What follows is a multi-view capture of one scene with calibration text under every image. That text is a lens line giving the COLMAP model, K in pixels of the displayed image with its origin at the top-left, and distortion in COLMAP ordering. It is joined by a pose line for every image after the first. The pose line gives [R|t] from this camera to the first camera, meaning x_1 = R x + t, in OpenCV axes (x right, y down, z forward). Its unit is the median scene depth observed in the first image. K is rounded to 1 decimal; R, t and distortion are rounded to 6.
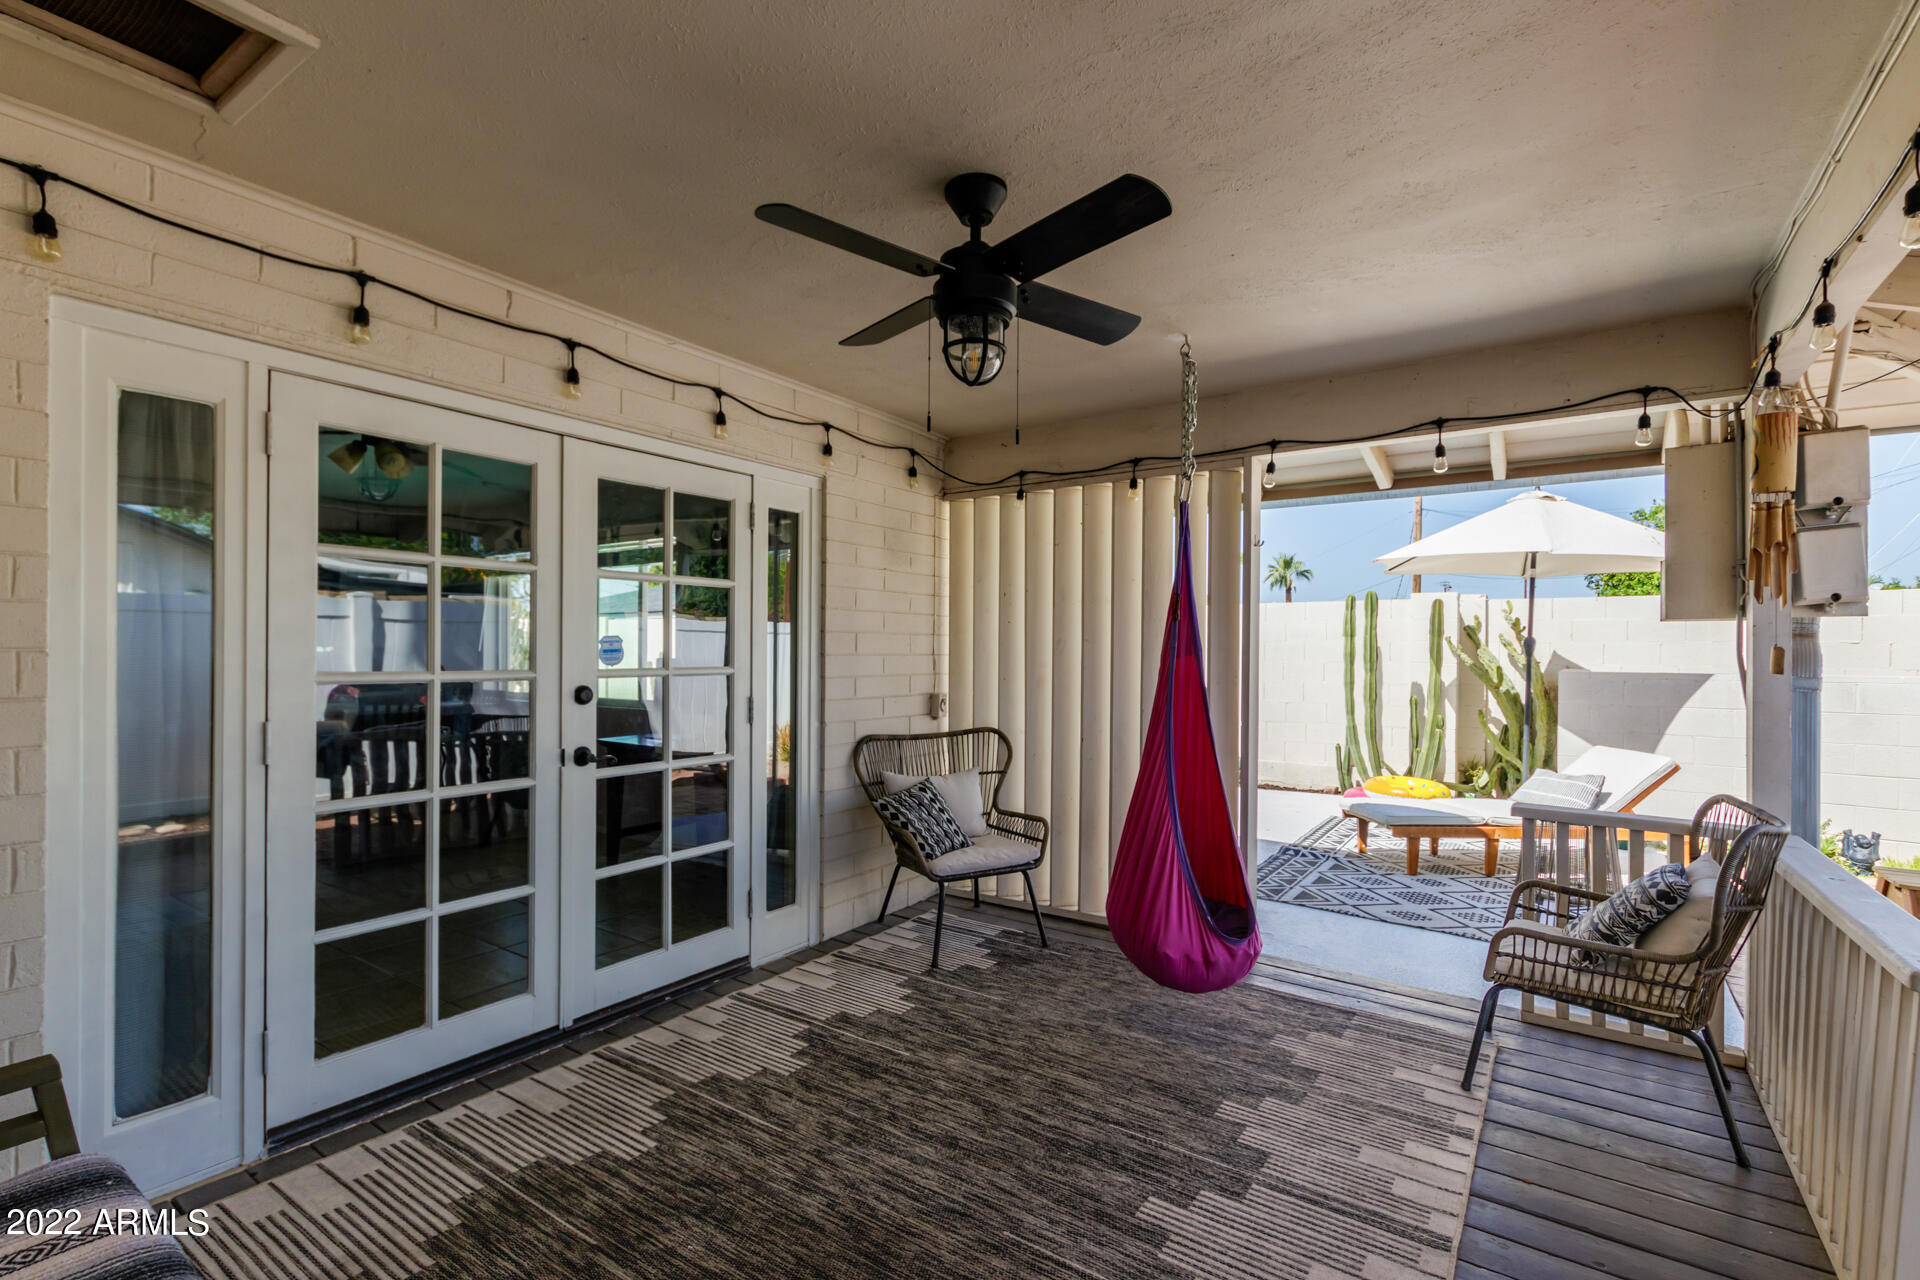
lens RADIAL K [[886.5, 0, 952.3], [0, 886.5, 648.2], [0, 0, 1]] dist [0.006563, -0.003158]
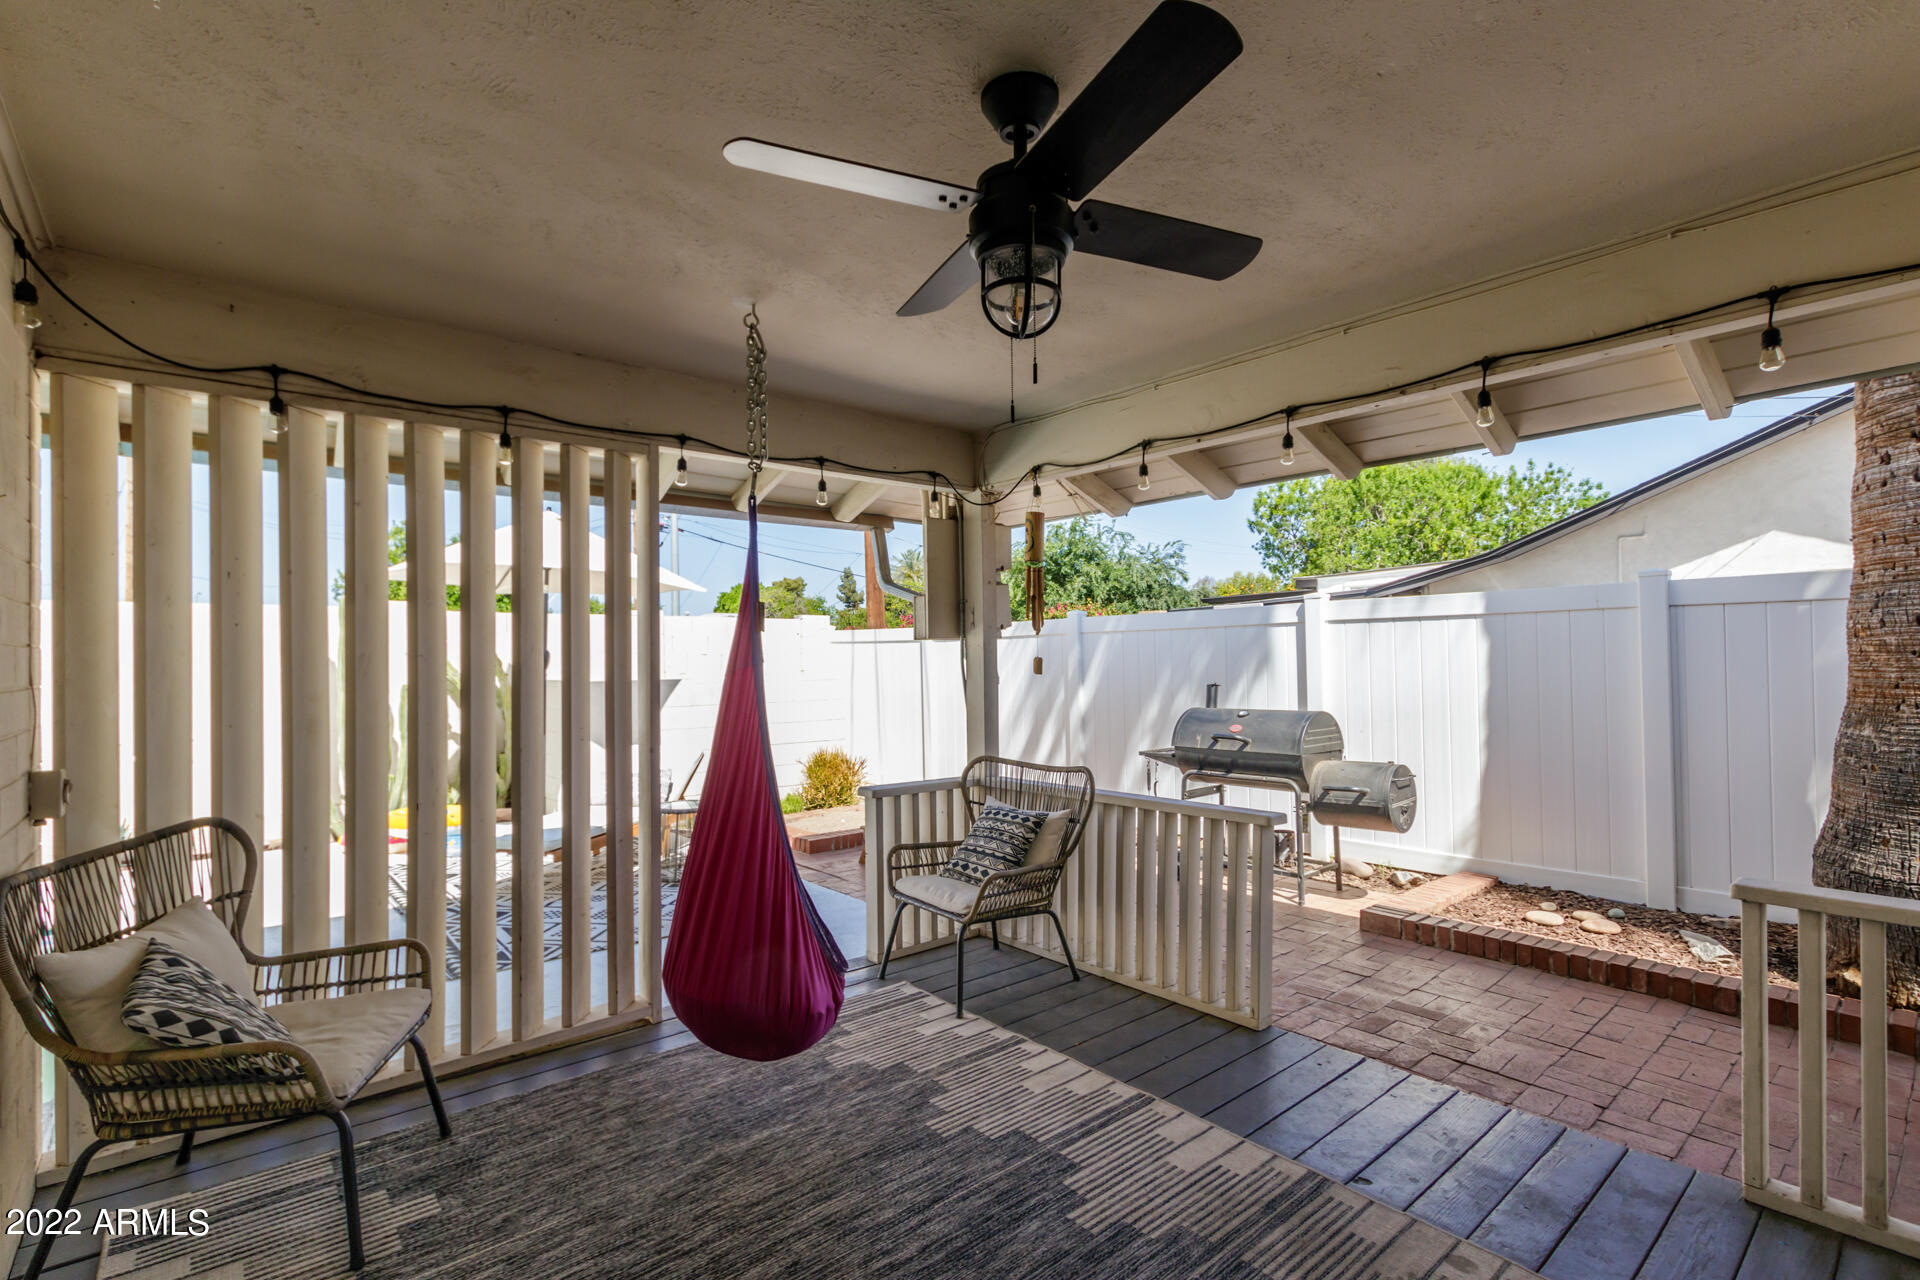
lens RADIAL K [[886.5, 0, 957.1], [0, 886.5, 652.7], [0, 0, 1]] dist [0.006563, -0.003158]
pose [[0.239129, -0.005058, 0.970975, -0.570103], [0.008038, 0.999962, 0.003229, -0.015338], [-0.970955, 0.007033, 0.239161, 0.645729]]
